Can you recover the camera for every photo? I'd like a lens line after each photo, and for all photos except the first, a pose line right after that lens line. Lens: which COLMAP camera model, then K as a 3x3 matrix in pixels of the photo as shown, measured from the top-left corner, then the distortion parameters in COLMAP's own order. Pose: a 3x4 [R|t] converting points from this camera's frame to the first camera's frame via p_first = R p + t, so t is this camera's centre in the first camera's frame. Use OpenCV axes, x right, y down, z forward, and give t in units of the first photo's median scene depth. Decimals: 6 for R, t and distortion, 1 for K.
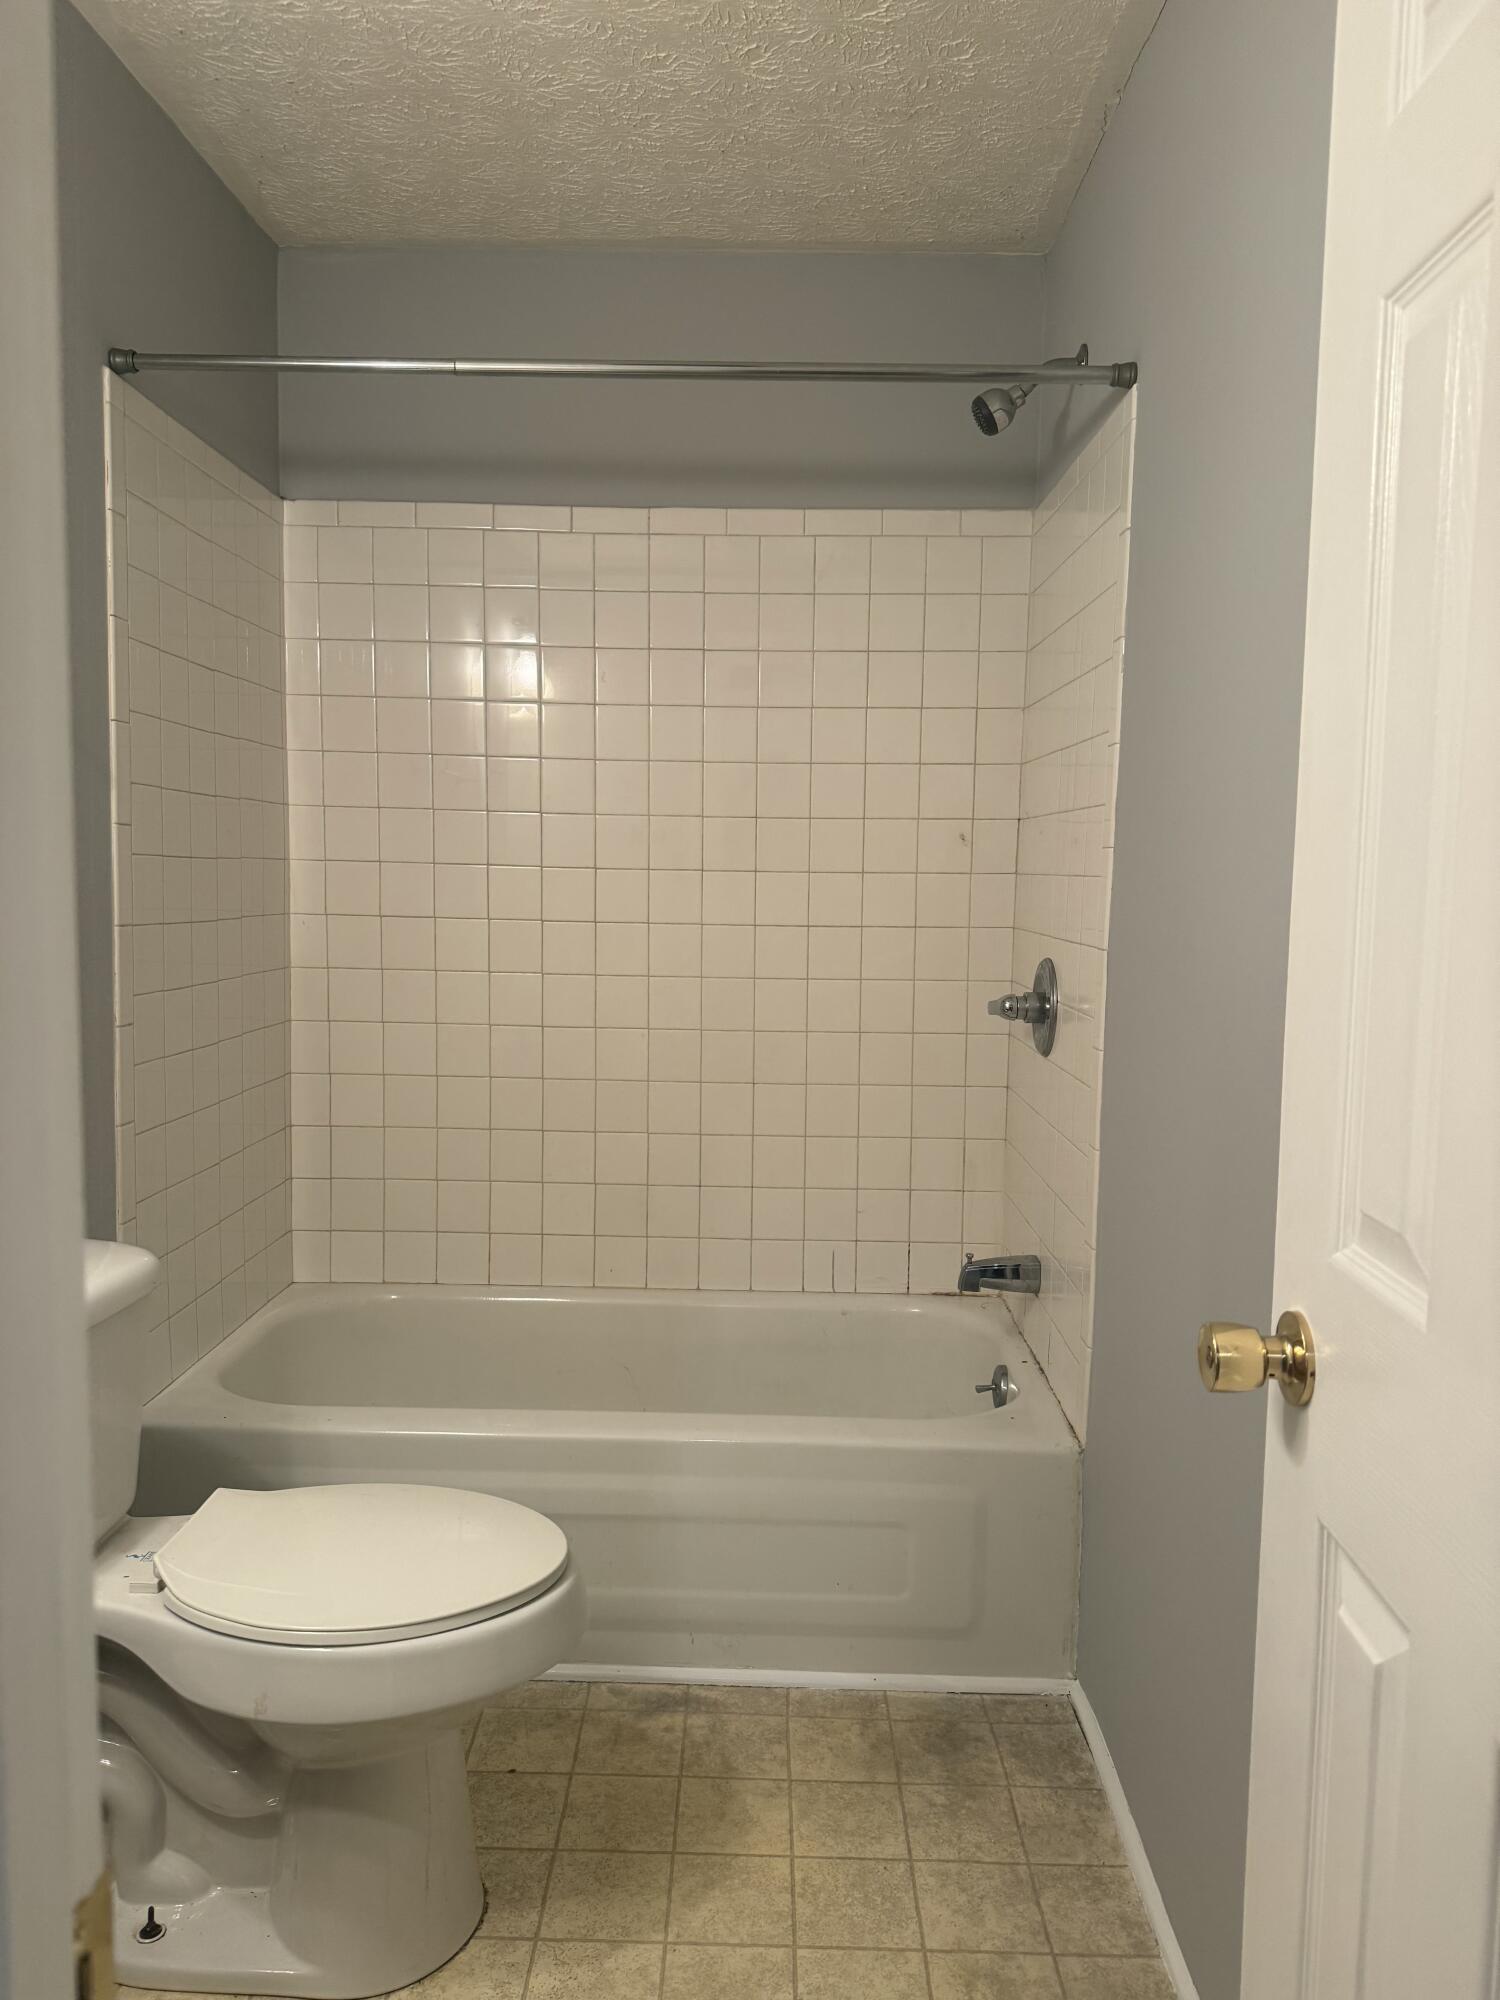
lens RADIAL K [[1426.2, 0, 748.3], [0, 1426.2, 993.7], [0, 0, 1]] dist [0.008832, 0.003638]
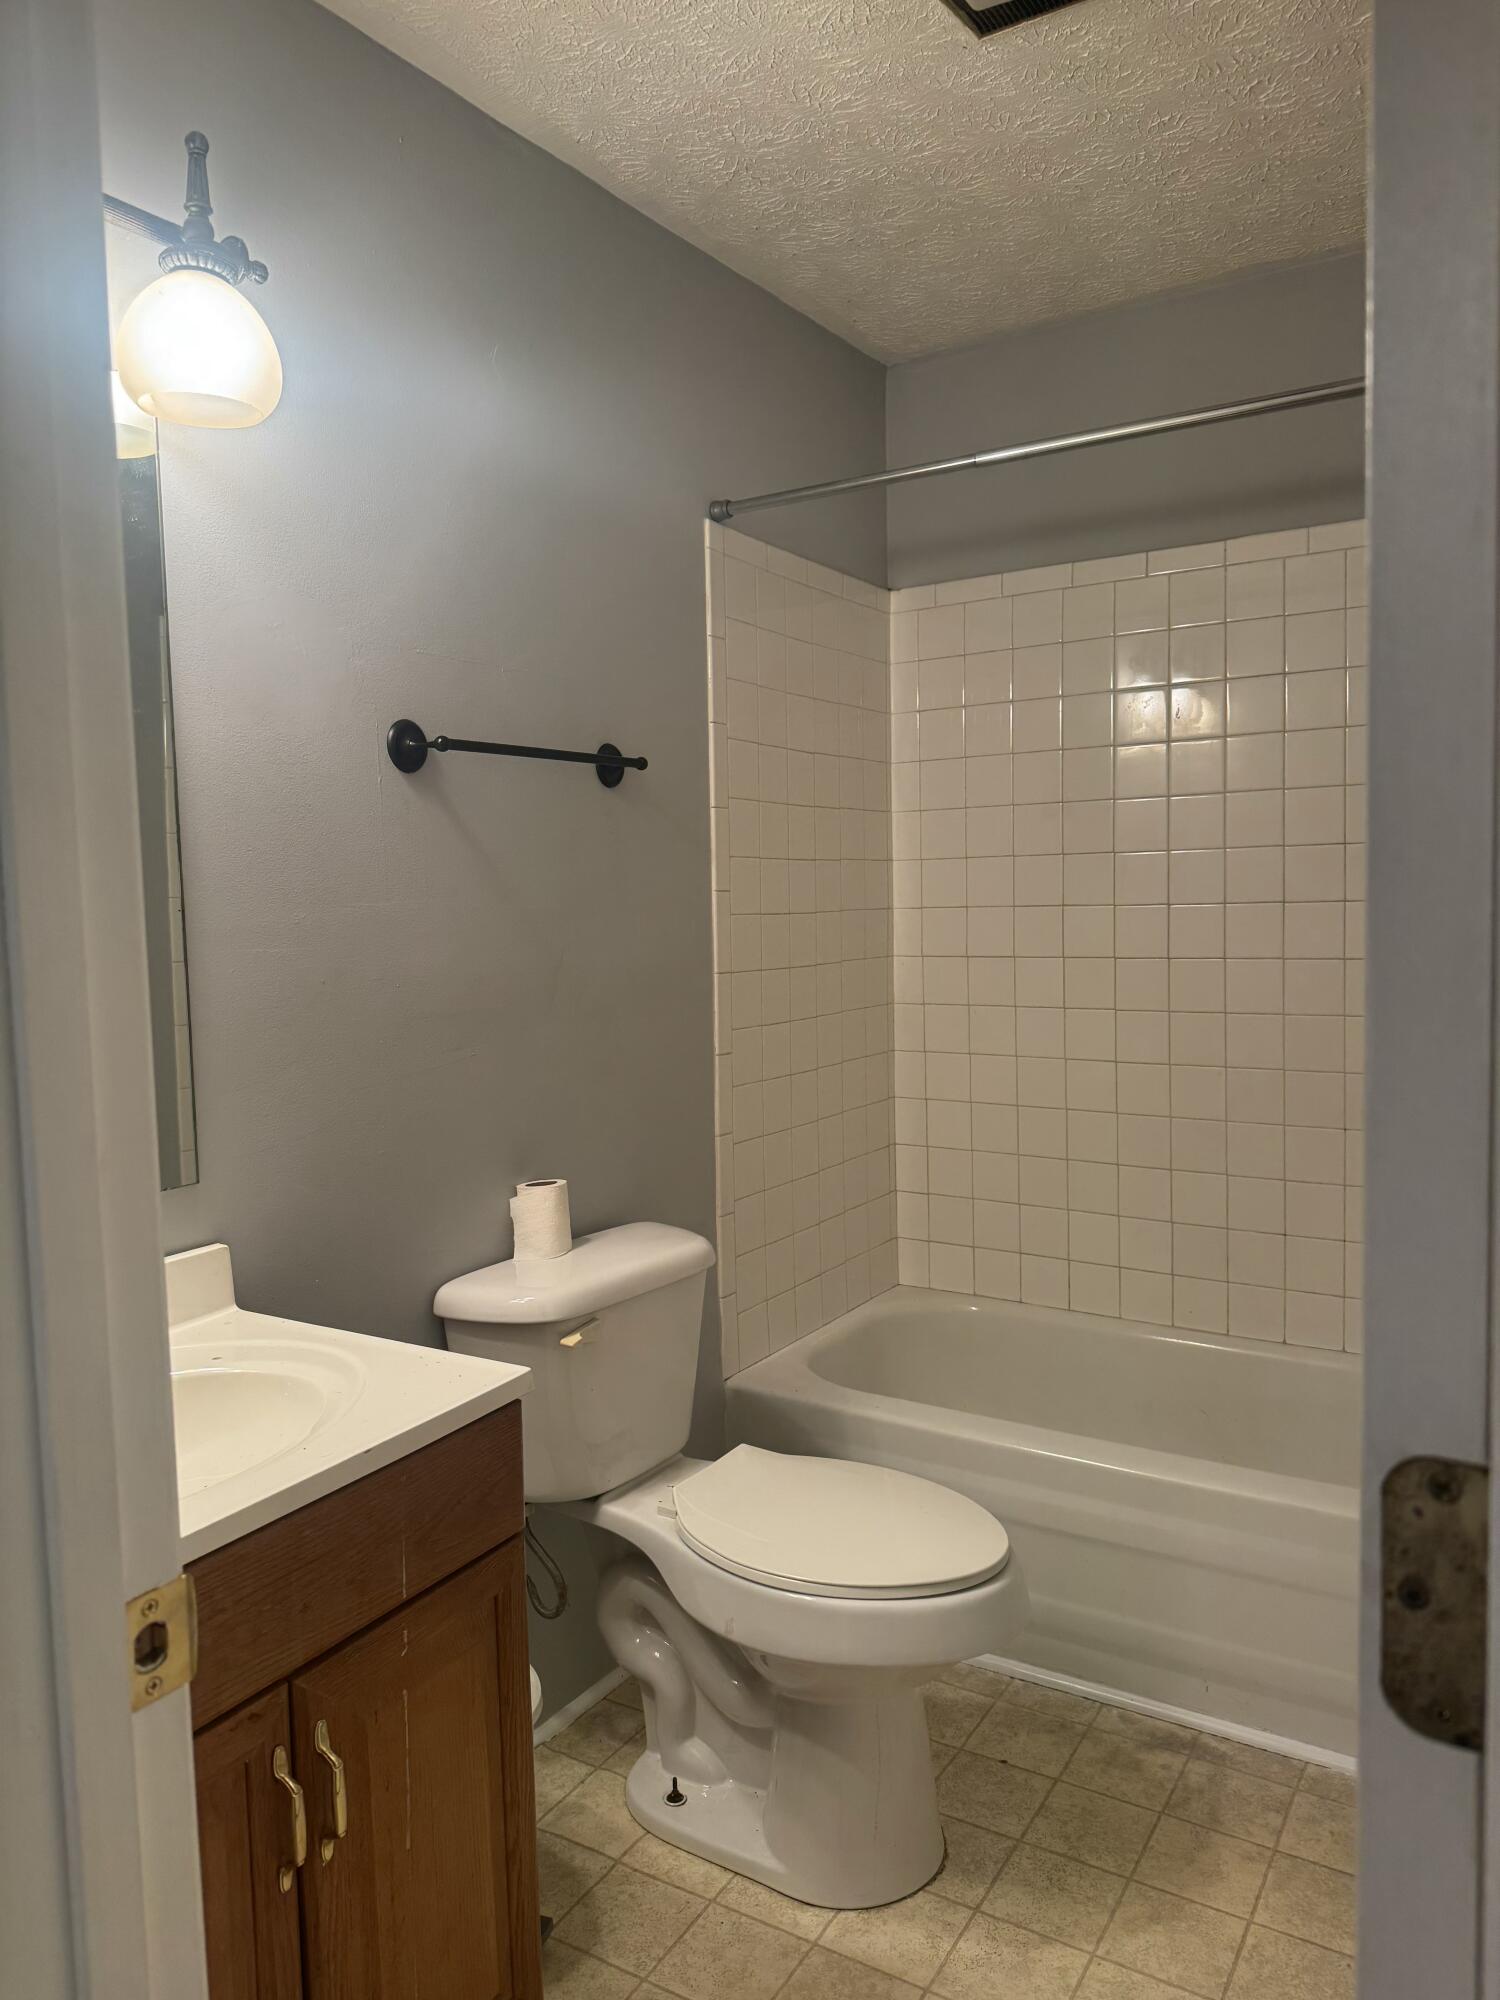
lens RADIAL K [[1413.3, 0, 756.4], [0, 1413.3, 1001.6], [0, 0, 1]] dist [0.068520, -0.051382]
pose [[0.865842, 0.002458, -0.500311, 0.210917], [-0.008221, 0.999923, -0.009315, -0.013911], [0.500250, 0.012179, 0.865796, -0.030395]]
